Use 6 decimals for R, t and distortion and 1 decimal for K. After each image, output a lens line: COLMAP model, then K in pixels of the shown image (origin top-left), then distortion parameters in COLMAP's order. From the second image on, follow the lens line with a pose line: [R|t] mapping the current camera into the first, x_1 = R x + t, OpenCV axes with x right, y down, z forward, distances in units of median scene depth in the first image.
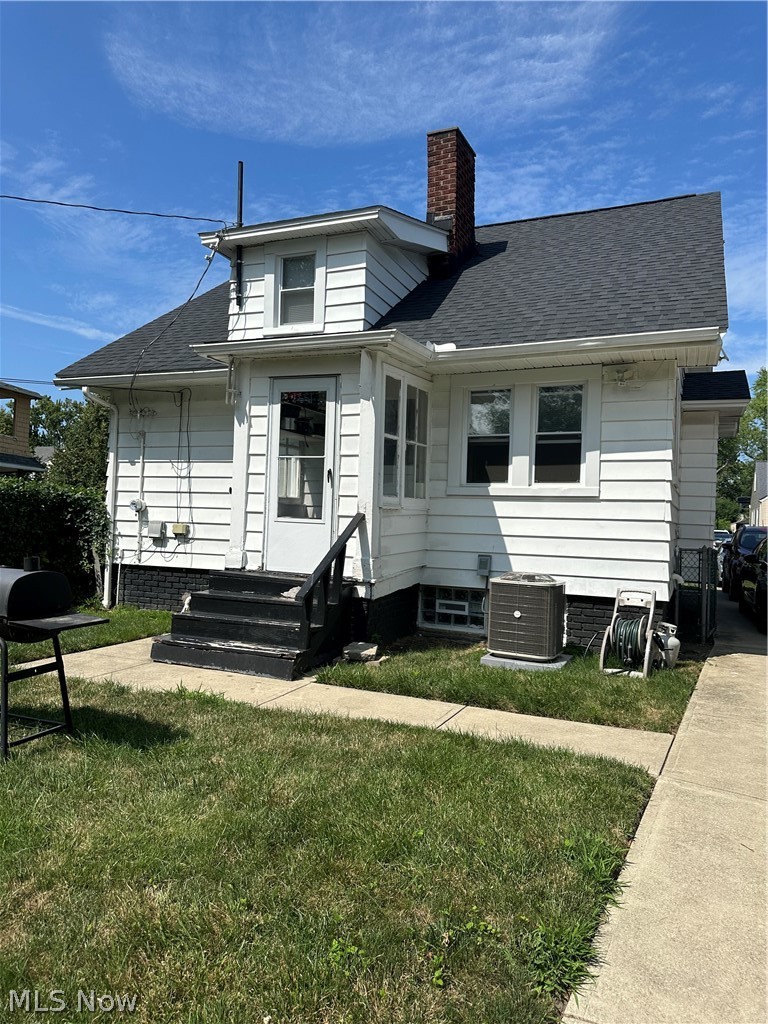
lens RADIAL K [[714.2, 0, 384.0], [0, 714.2, 512.0], [0, 0, 1]] dist [0.003070, 0.000161]
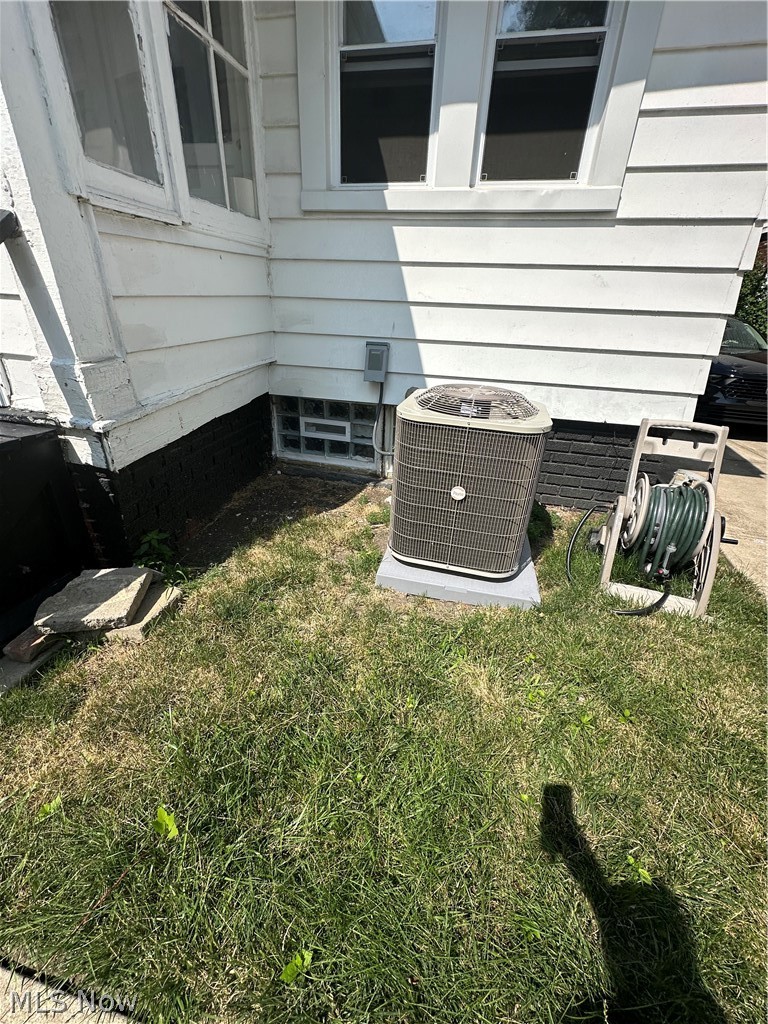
lens RADIAL K [[415.2, 0, 384.0], [0, 415.2, 512.0], [0, 0, 1]] dist [0.002908, 0.000127]
pose [[0.982285, -0.075419, 0.171547, 0.081422], [-0.012059, 0.888100, 0.459492, 0.029300], [-0.187005, -0.453421, 0.871458, 0.663164]]
